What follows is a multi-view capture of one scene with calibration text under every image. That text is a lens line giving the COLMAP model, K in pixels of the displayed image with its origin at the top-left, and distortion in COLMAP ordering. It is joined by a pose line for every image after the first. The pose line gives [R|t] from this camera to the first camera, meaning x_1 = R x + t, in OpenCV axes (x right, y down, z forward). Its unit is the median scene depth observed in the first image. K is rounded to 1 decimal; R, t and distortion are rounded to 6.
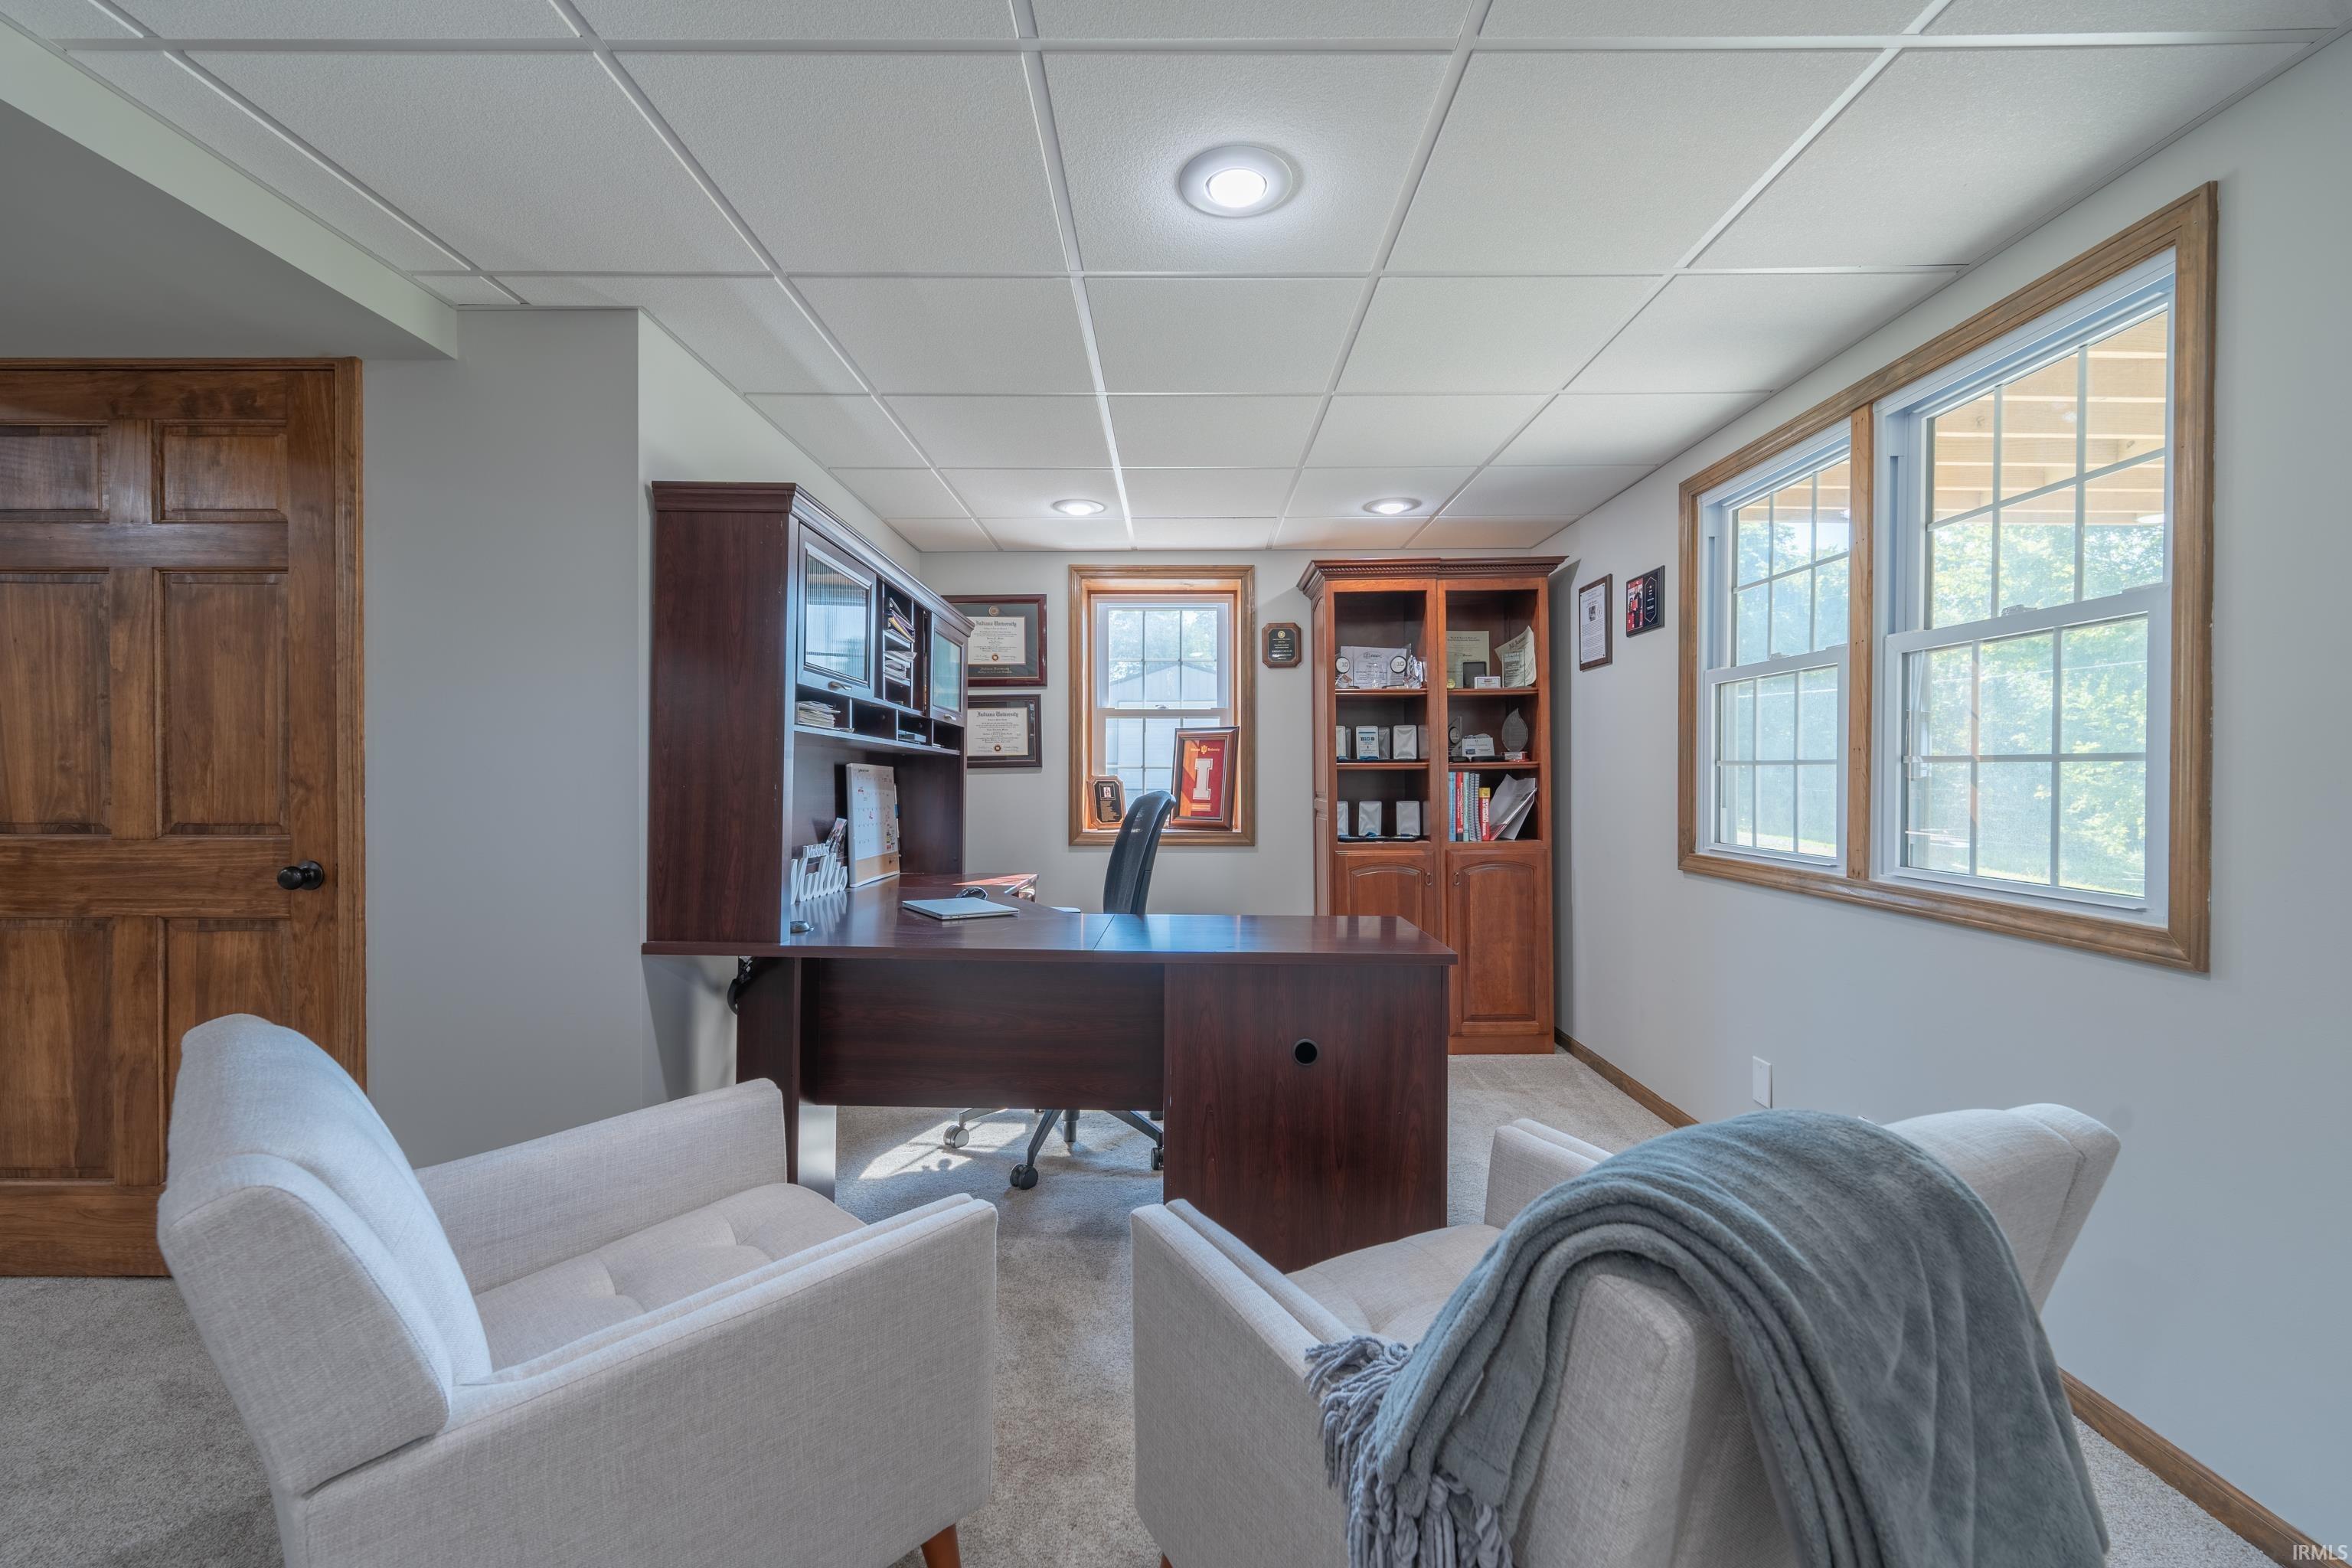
lens RADIAL K [[951.0, 0, 1169.5], [0, 951.0, 776.2], [0, 0, 1]] dist [0.000190, -0.000066]
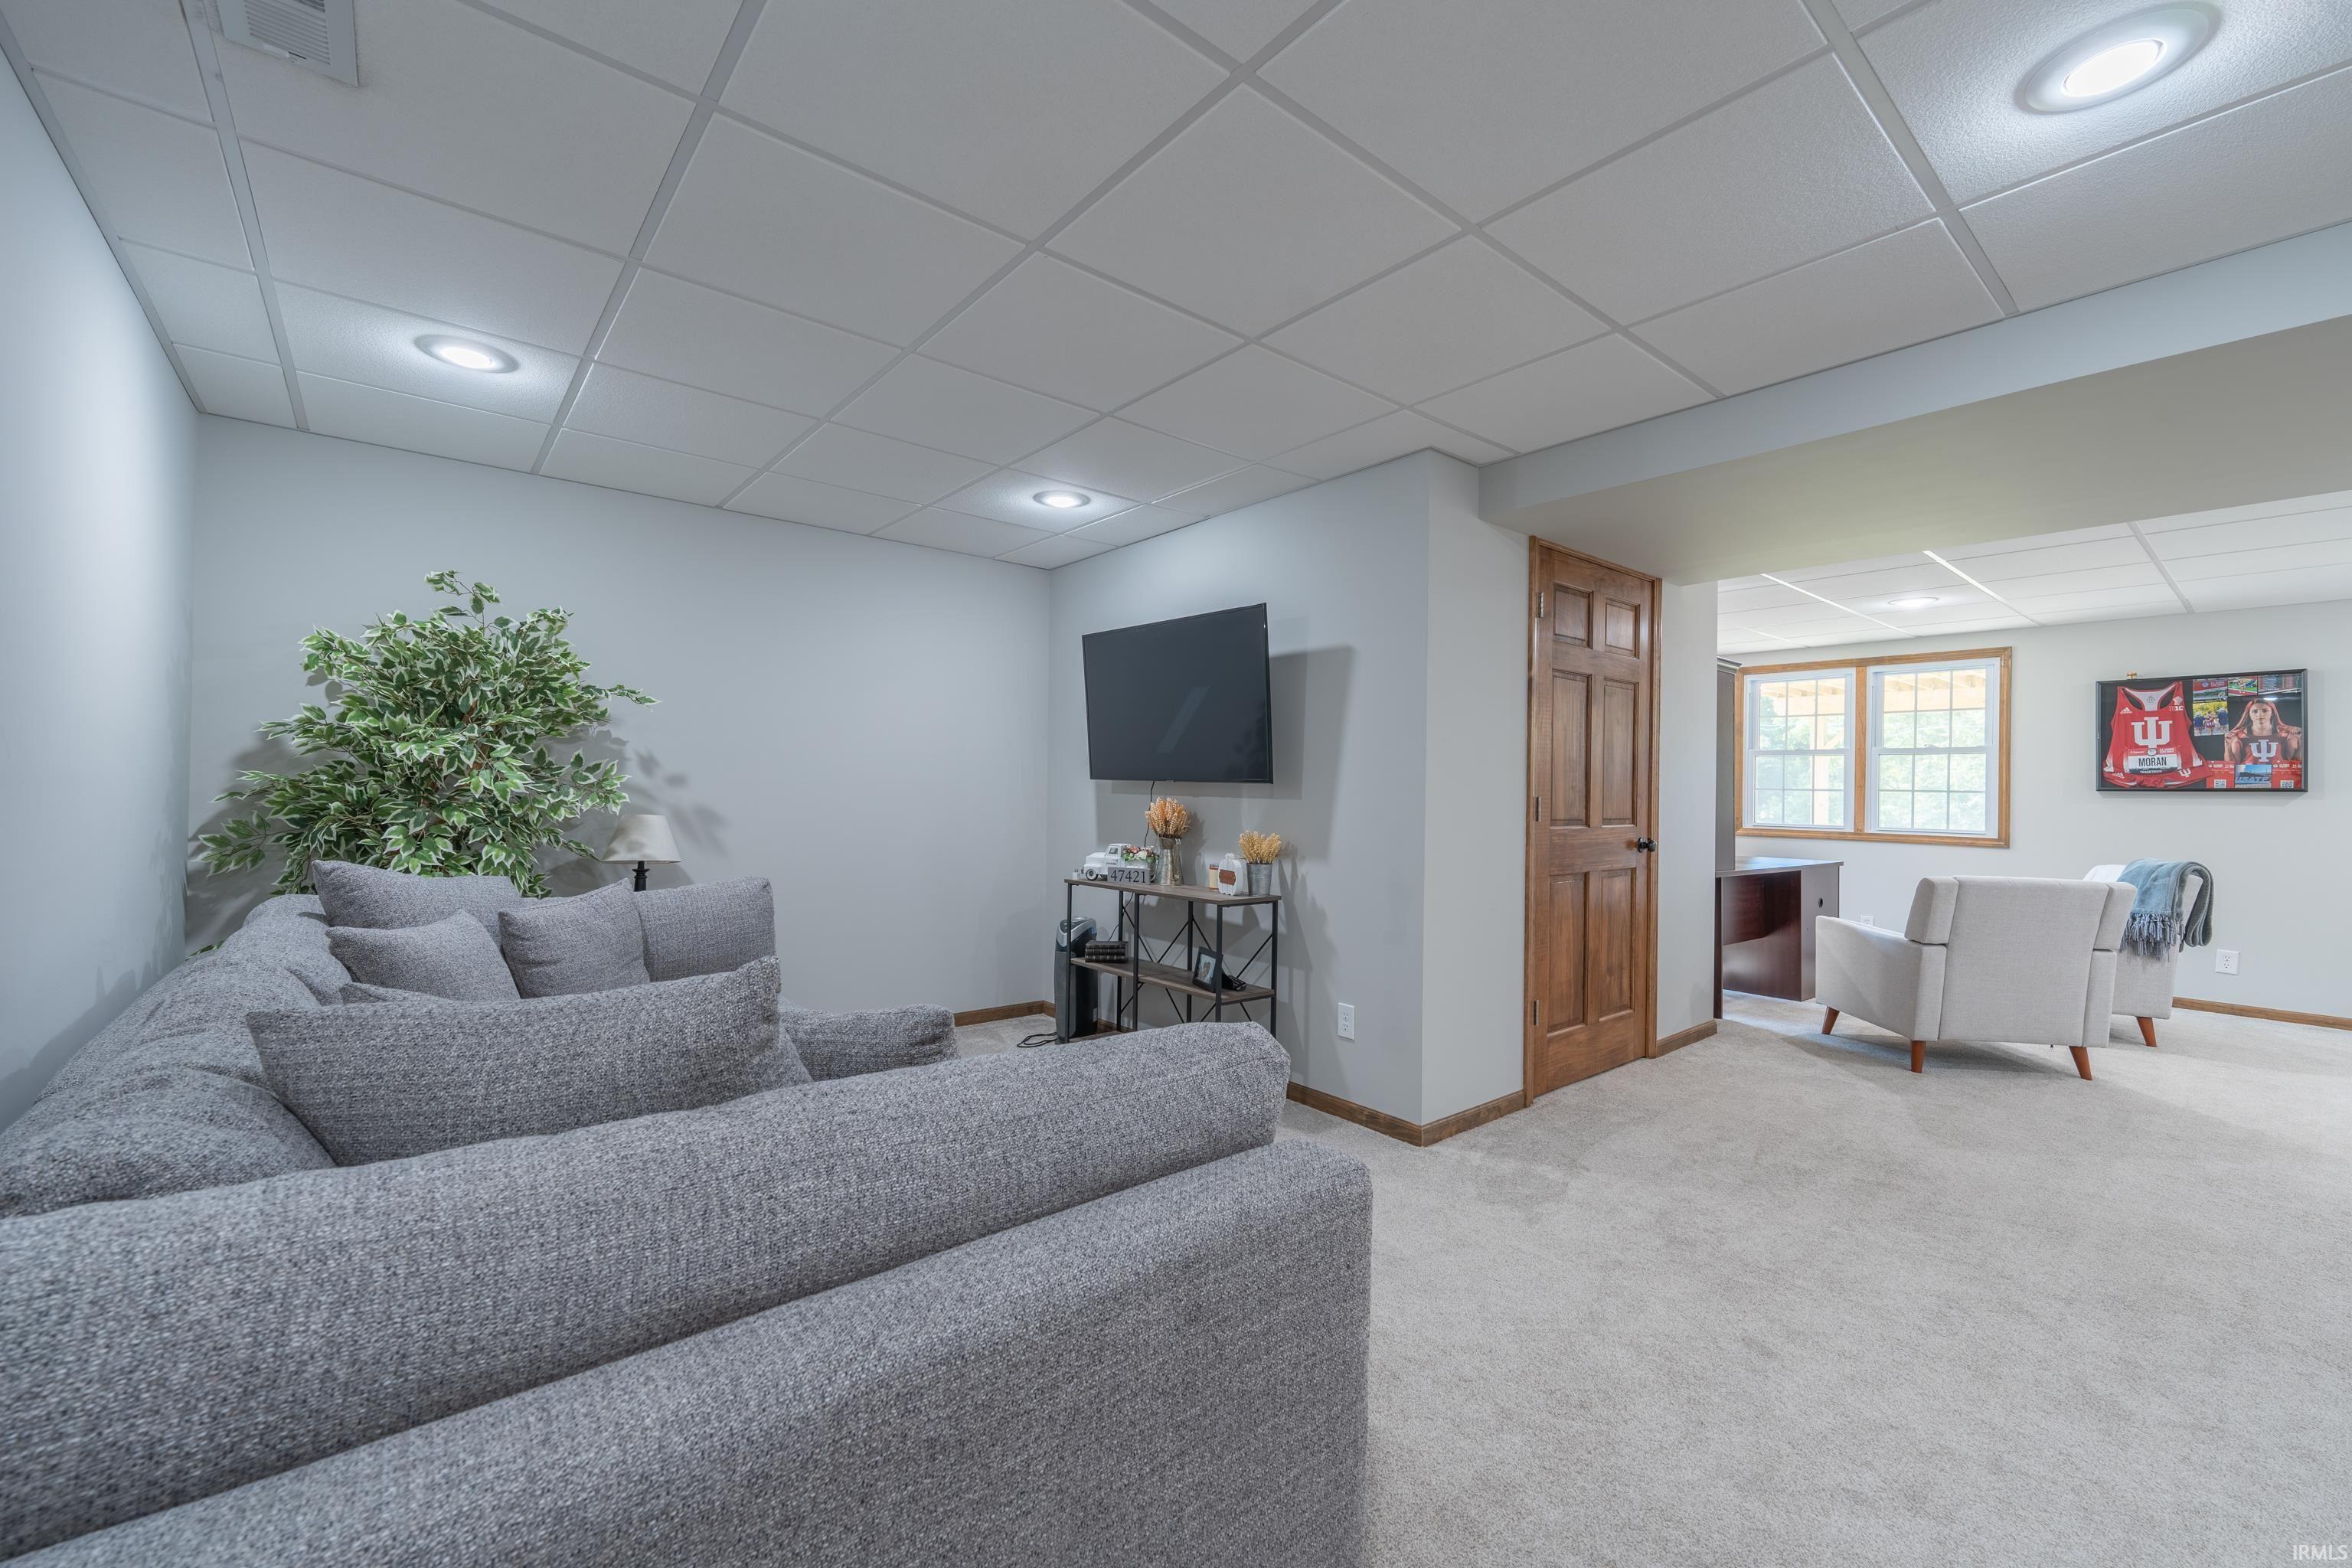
lens RADIAL K [[951.0, 0, 1180.6], [0, 951.0, 792.3], [0, 0, 1]] dist [0.000190, -0.000066]
pose [[0.761537, 0.007523, 0.648078, -2.821296], [-0.014711, 0.999876, 0.005679, 0.002720], [-0.647955, -0.013859, 0.761552, 0.156407]]
